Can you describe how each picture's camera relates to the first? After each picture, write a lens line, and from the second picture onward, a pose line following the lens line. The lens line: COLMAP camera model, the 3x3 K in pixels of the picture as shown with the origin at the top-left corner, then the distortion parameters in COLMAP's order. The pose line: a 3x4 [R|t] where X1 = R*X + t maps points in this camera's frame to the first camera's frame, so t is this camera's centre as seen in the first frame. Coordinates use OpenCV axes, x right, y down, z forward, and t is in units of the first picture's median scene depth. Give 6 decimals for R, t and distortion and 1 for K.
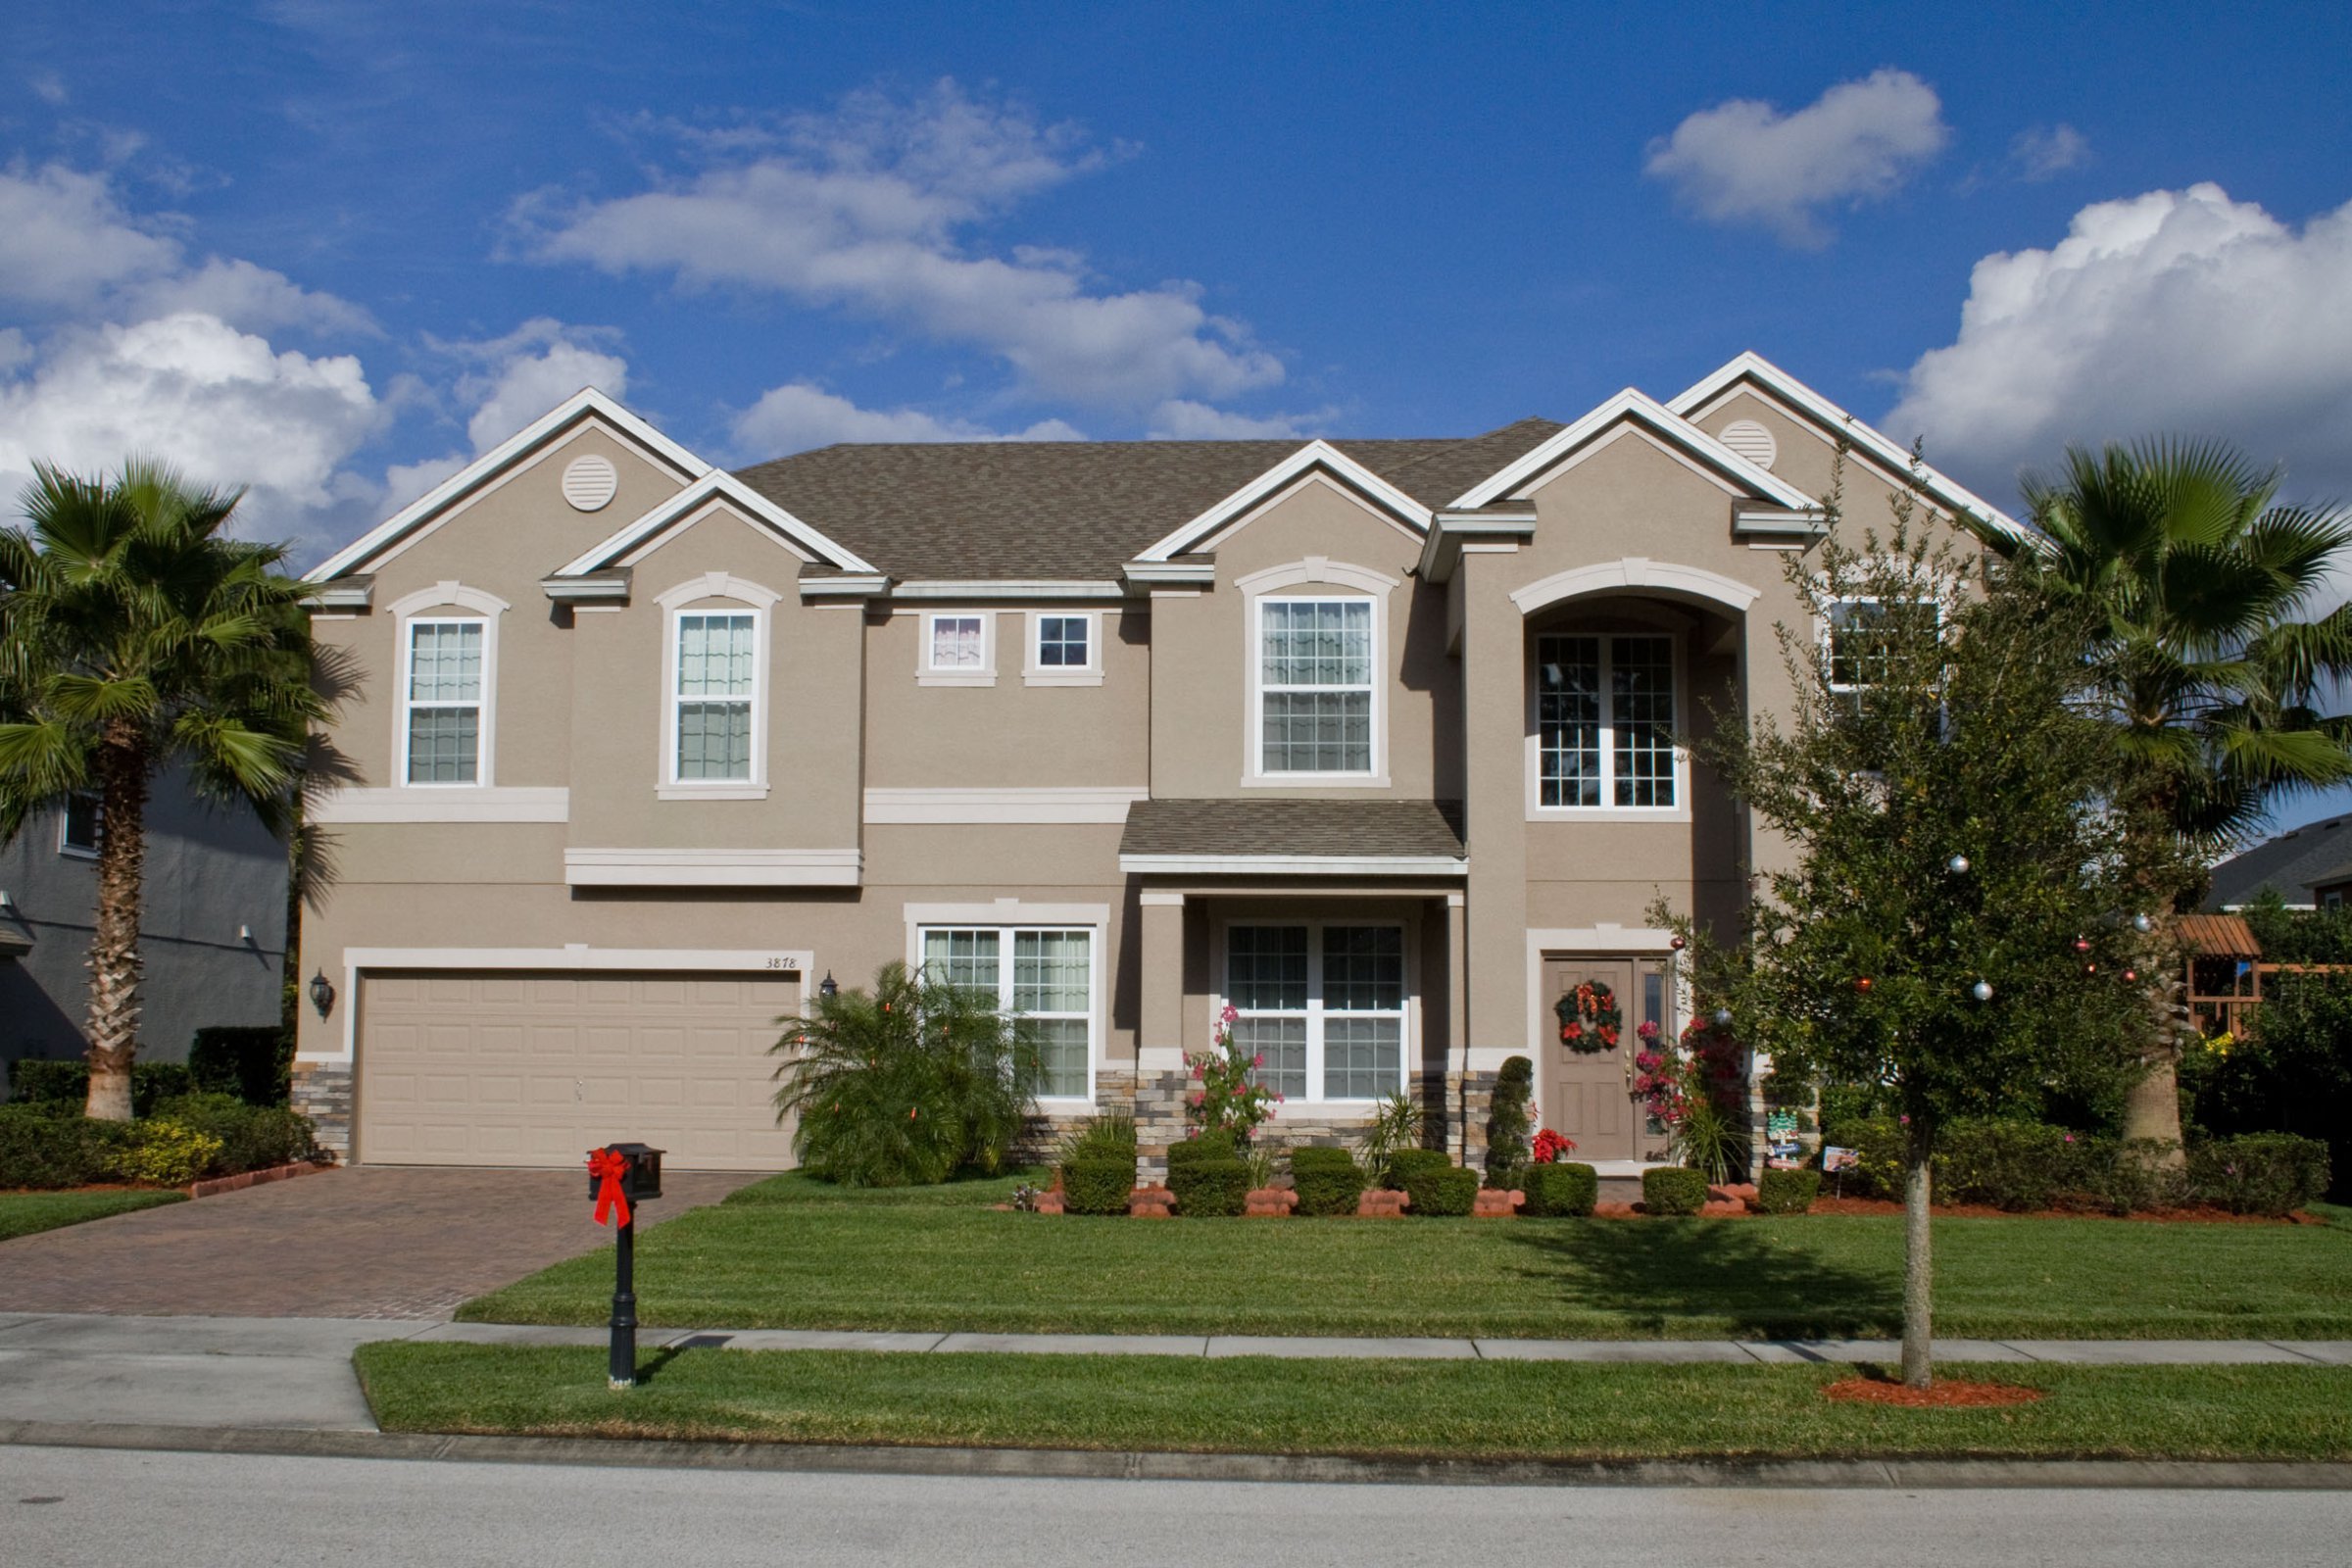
lens RADIAL K [[2293.8, 0, 1172.7], [0, 2293.8, 808.1], [0, 0, 1]] dist [-0.137144, 0.031112]
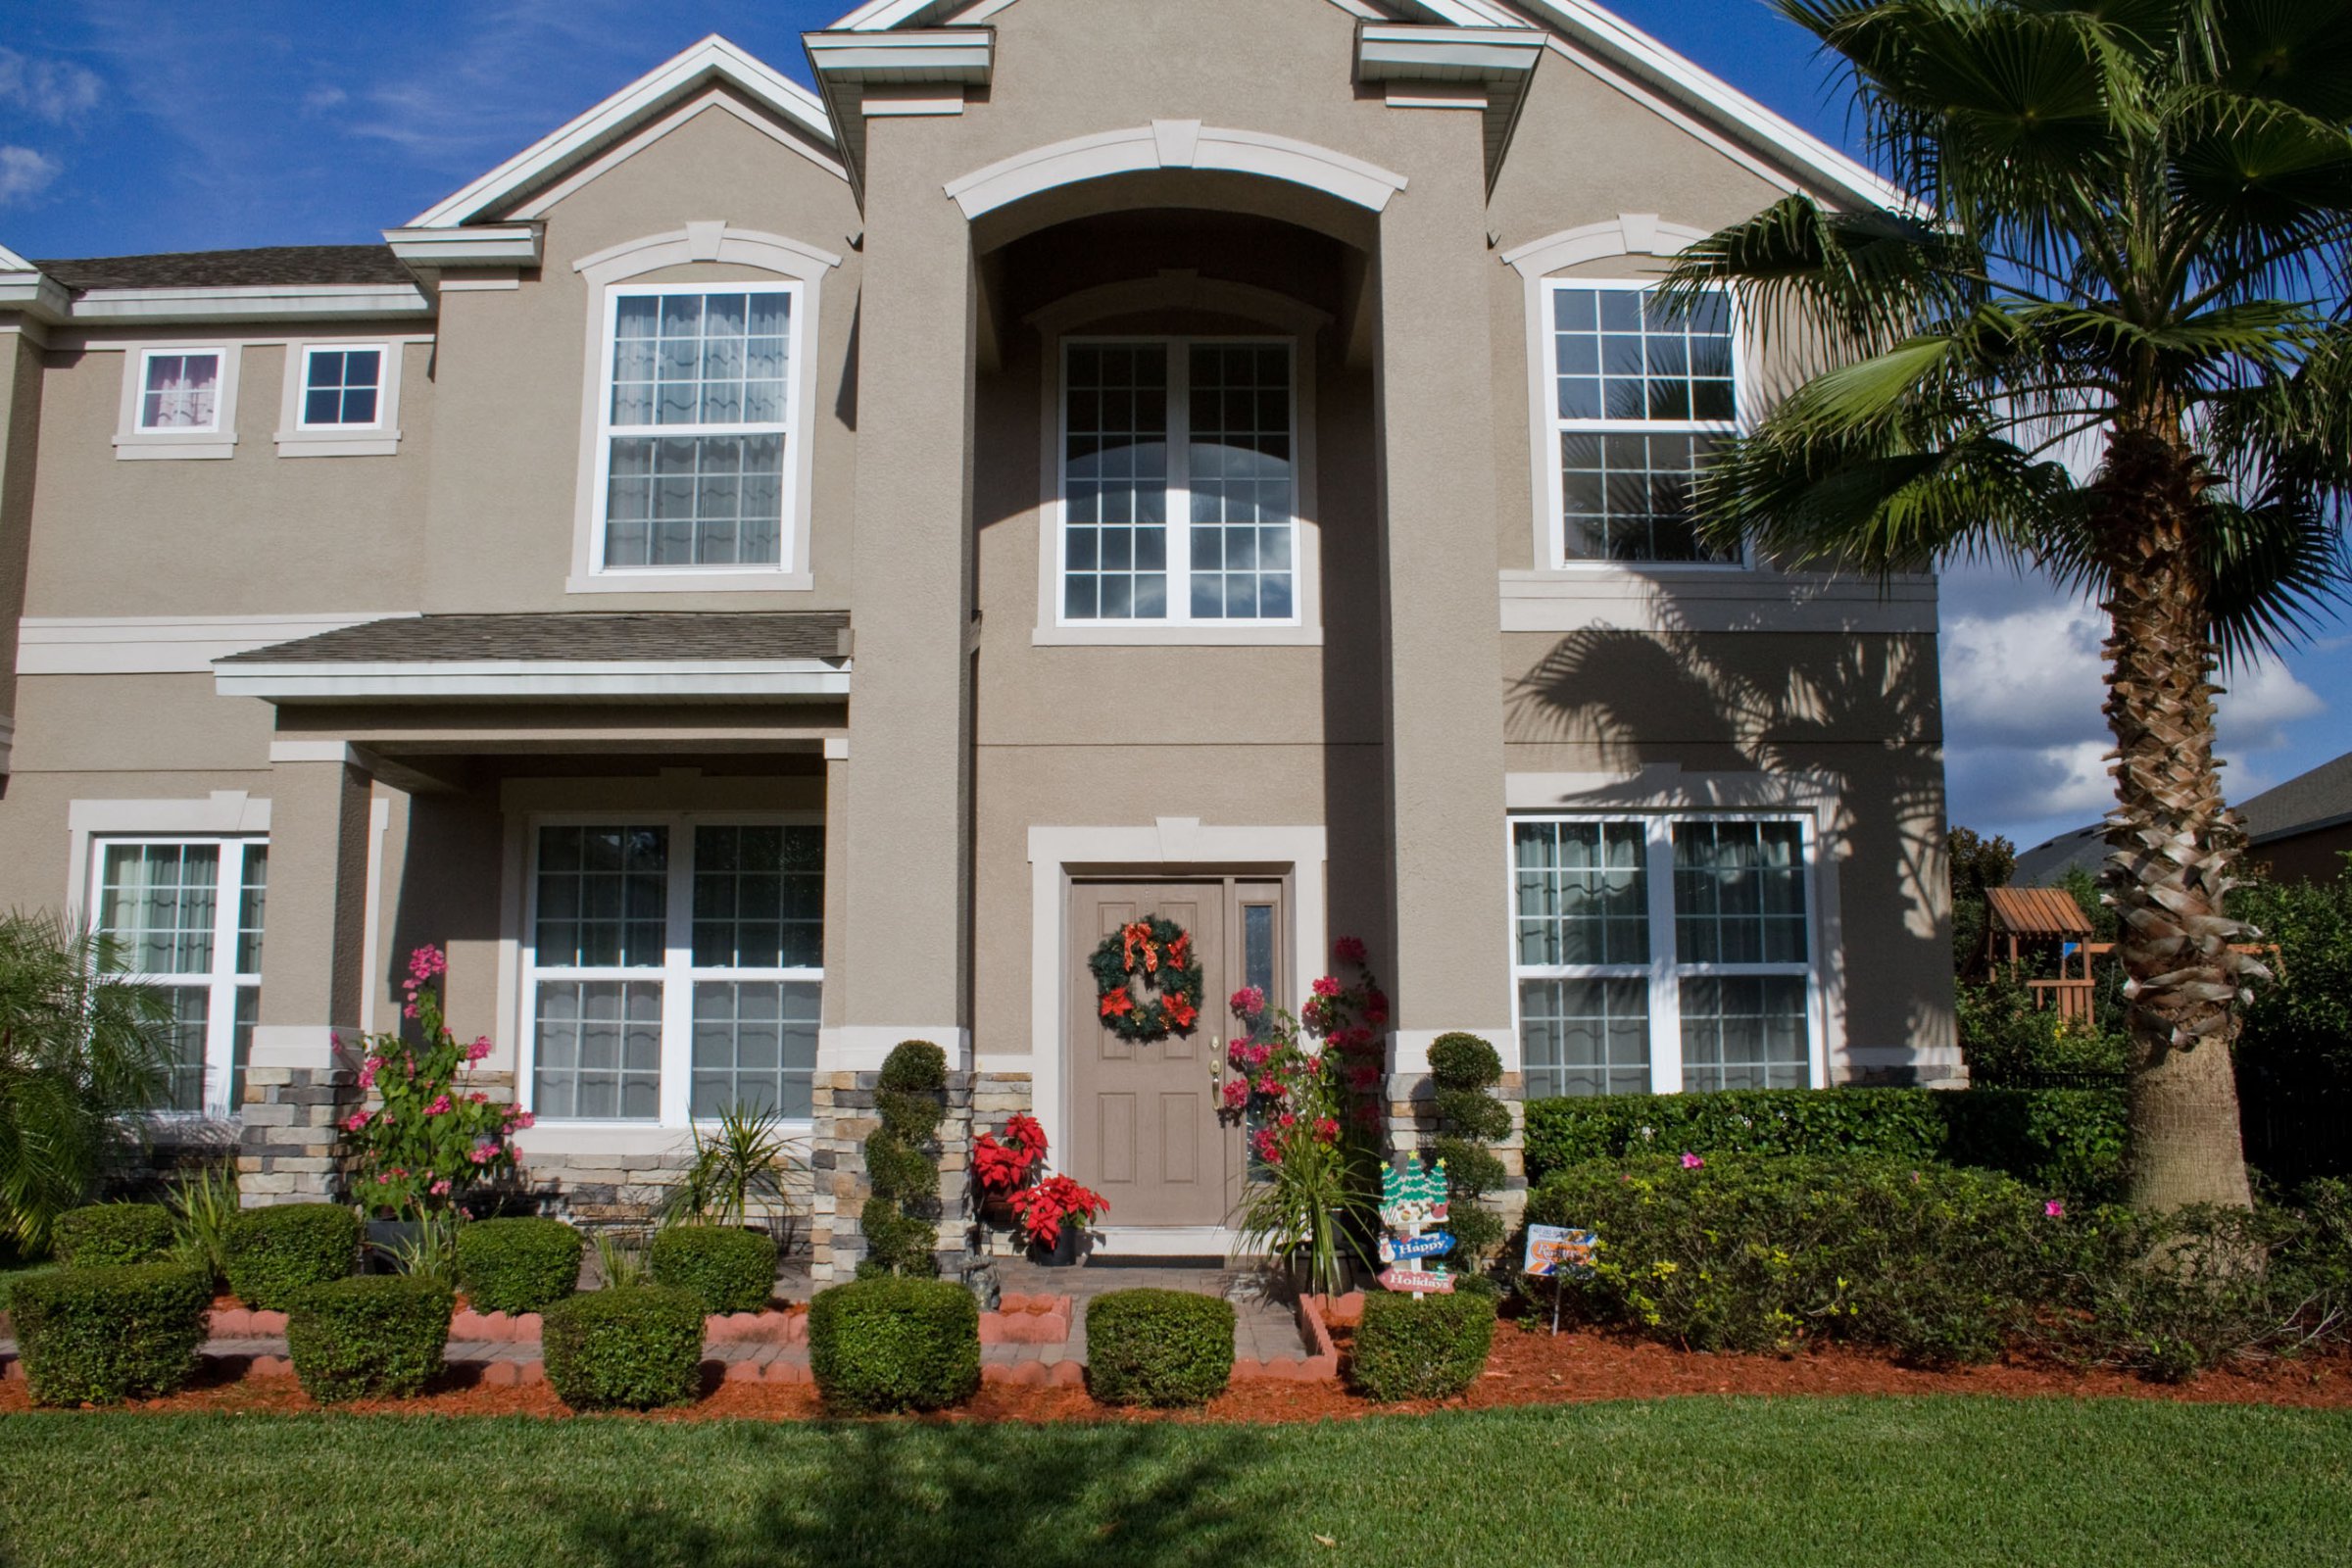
lens RADIAL K [[1910.6, 0, 1194.9], [0, 1910.6, 790.8], [0, 0, 1]] dist [-0.172486, 0.140083]
pose [[0.998331, -0.002473, 0.057693, 0.166519], [0.004521, 0.999363, -0.035388, 0.060873], [-0.057568, 0.035590, 0.997707, 0.512938]]
